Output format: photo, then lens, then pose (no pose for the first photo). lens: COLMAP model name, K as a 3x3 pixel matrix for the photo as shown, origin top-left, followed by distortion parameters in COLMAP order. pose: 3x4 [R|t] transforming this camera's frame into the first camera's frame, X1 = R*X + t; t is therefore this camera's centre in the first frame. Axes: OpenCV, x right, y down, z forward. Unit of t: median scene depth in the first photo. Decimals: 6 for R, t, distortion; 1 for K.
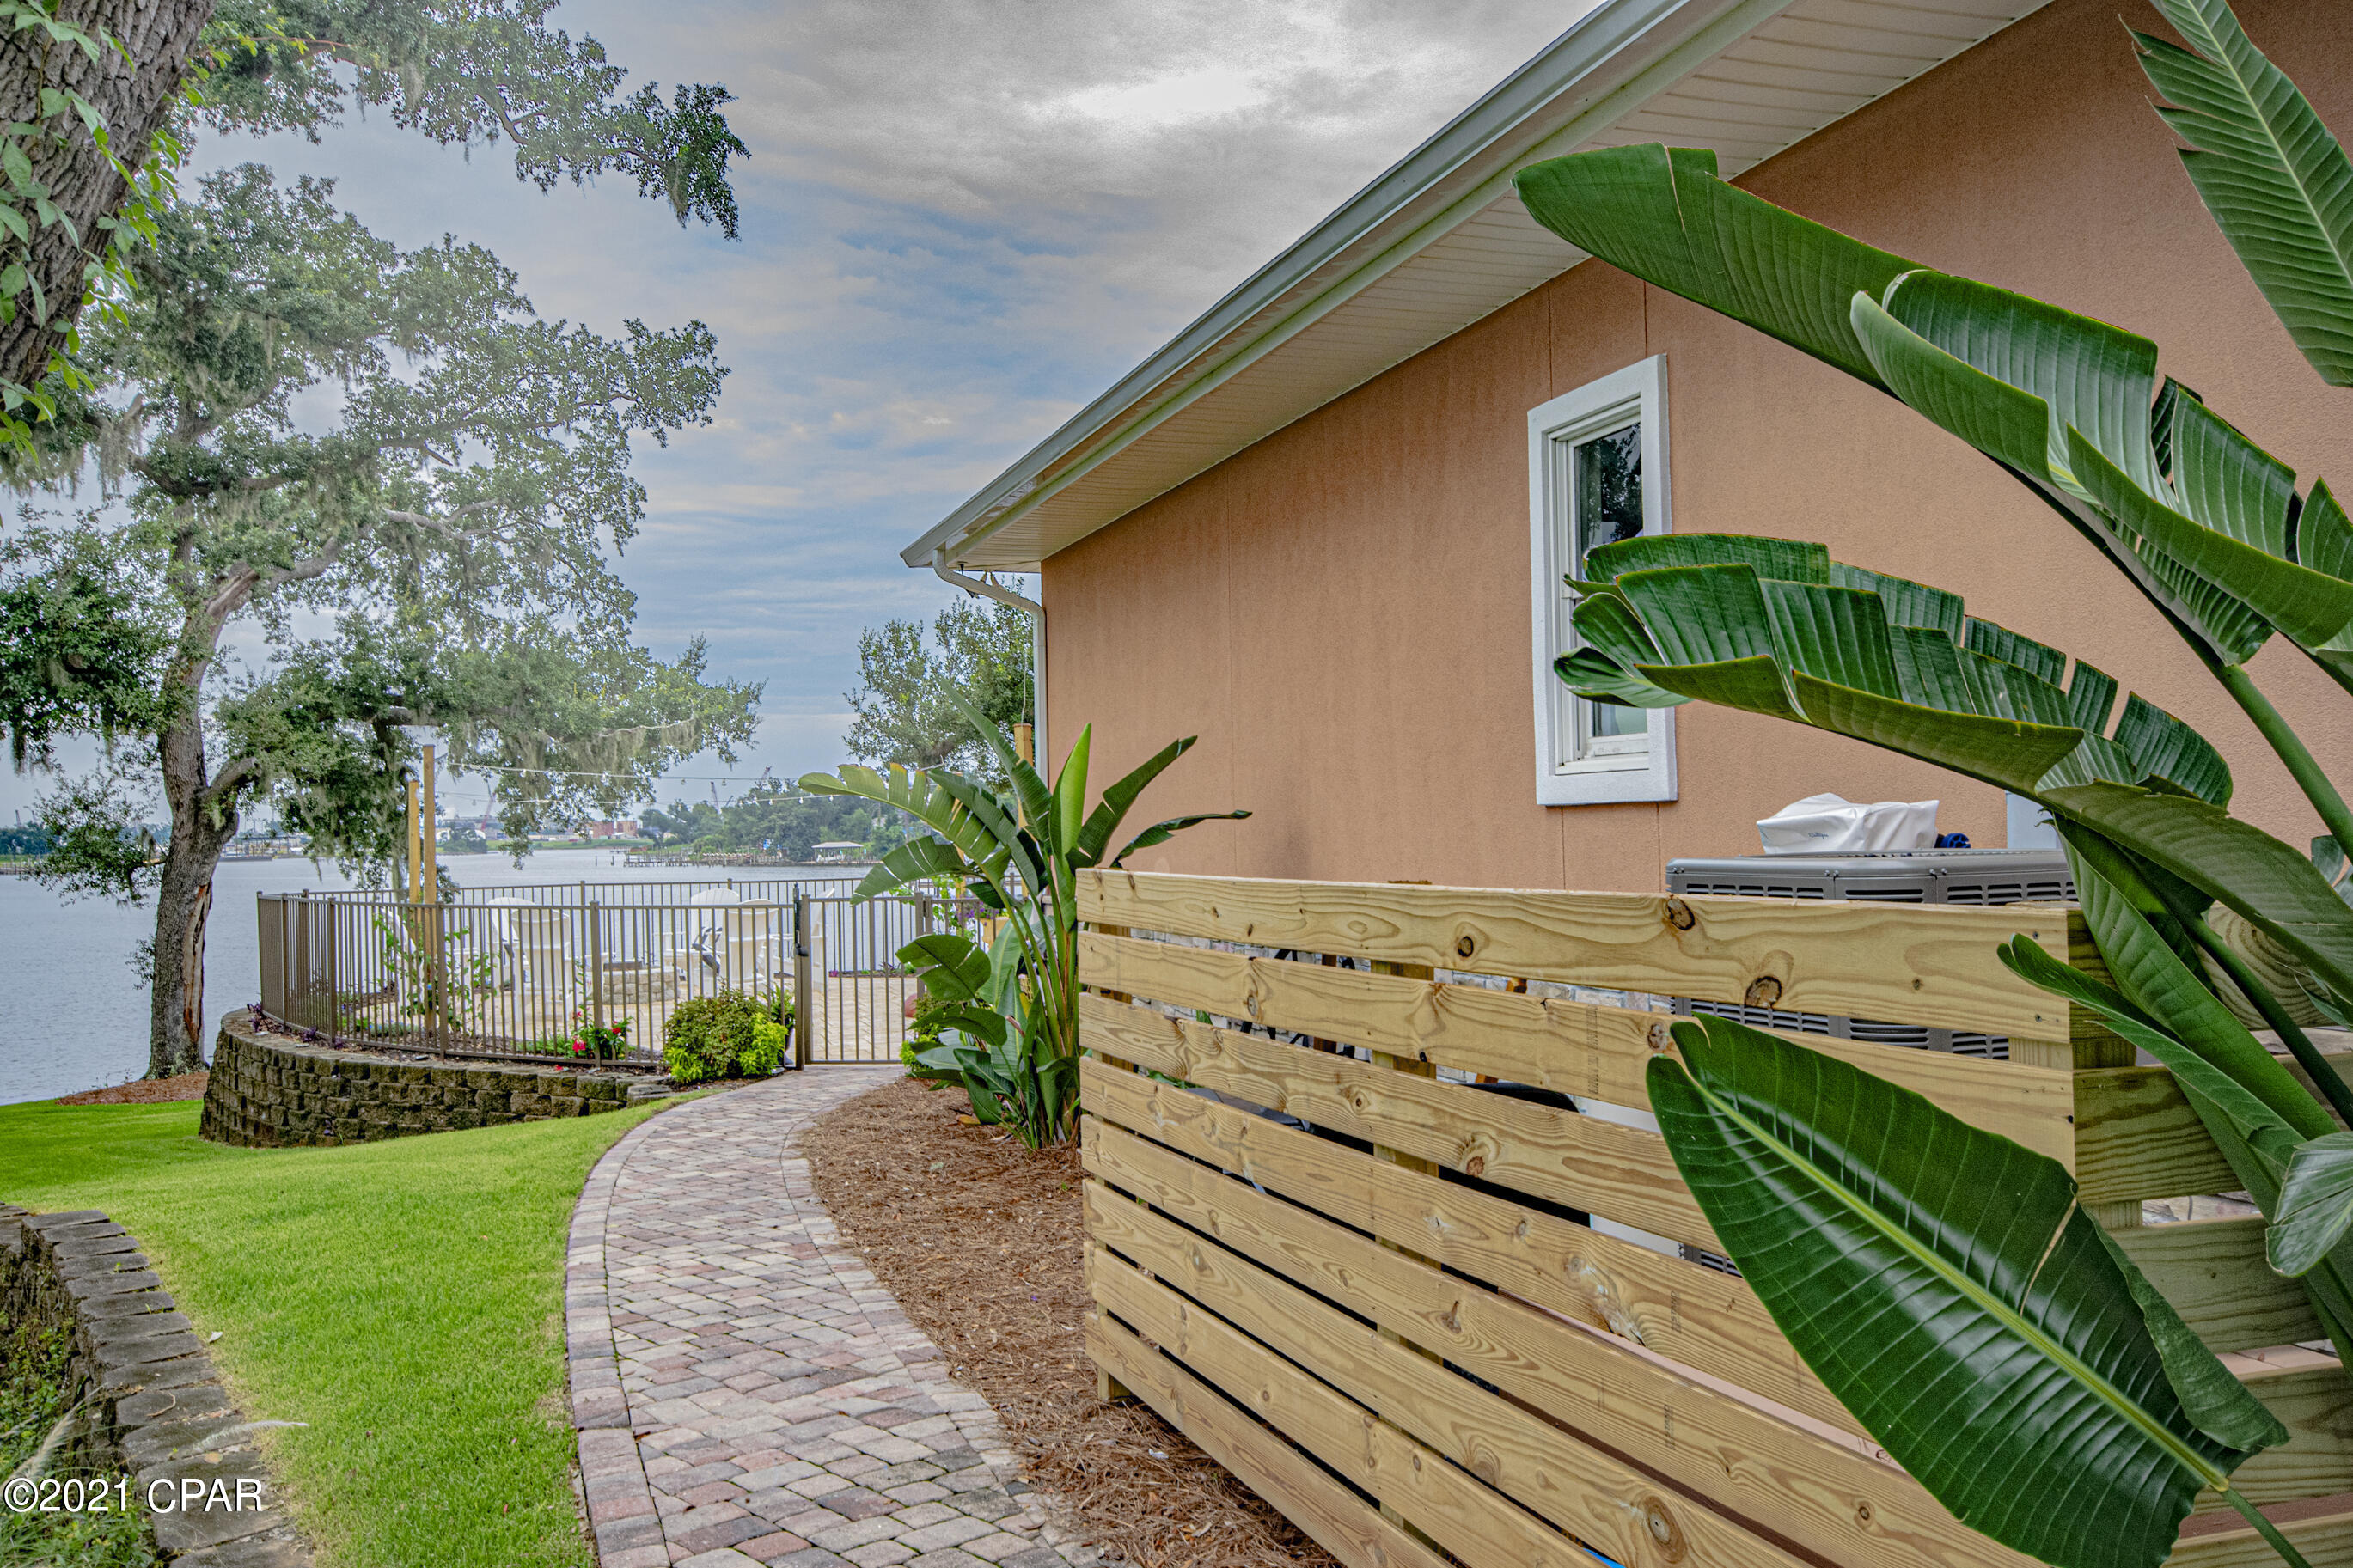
lens RADIAL K [[1931.7, 0, 1176.5], [0, 1931.7, 784.0], [0, 0, 1]] dist [-0.013256, 0.085238]
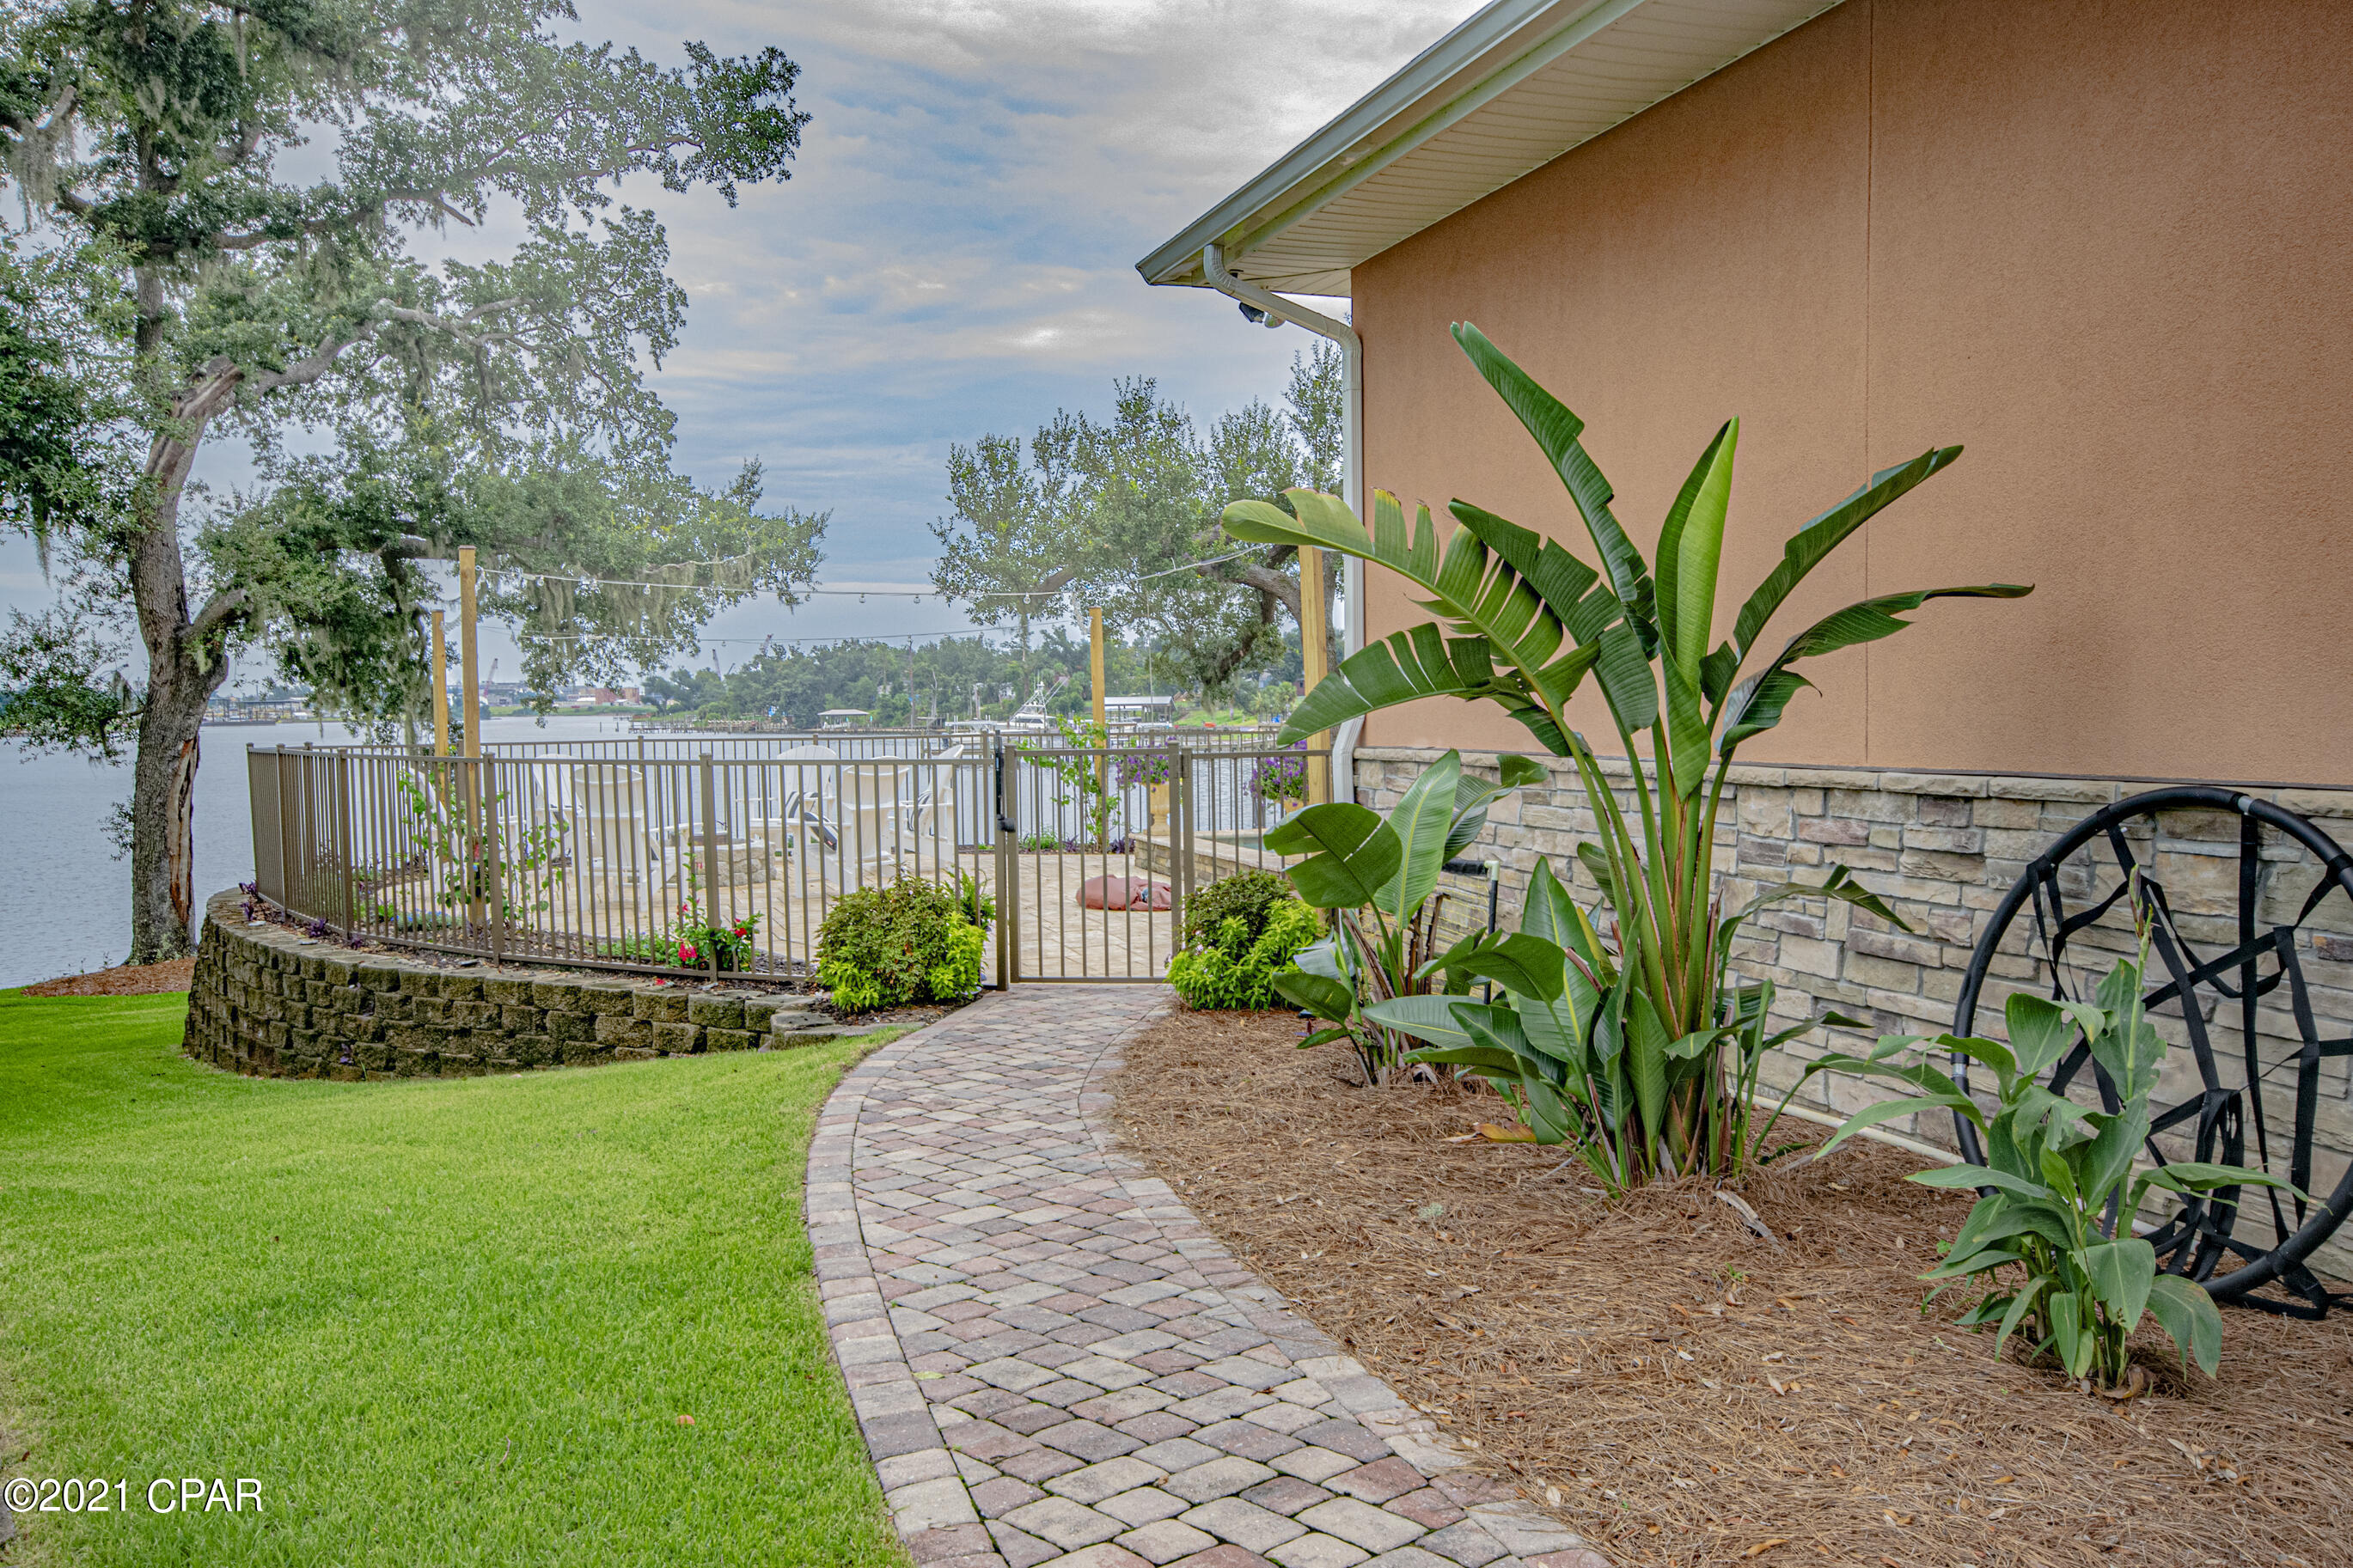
lens RADIAL K [[1931.7, 0, 1176.5], [0, 1931.7, 784.0], [0, 0, 1]] dist [-0.013256, 0.085238]
pose [[0.999982, 0.006017, -0.000883, -0.066430], [-0.005944, 0.997729, 0.067088, 0.011951], [0.001284, -0.067082, 0.997747, 0.148068]]
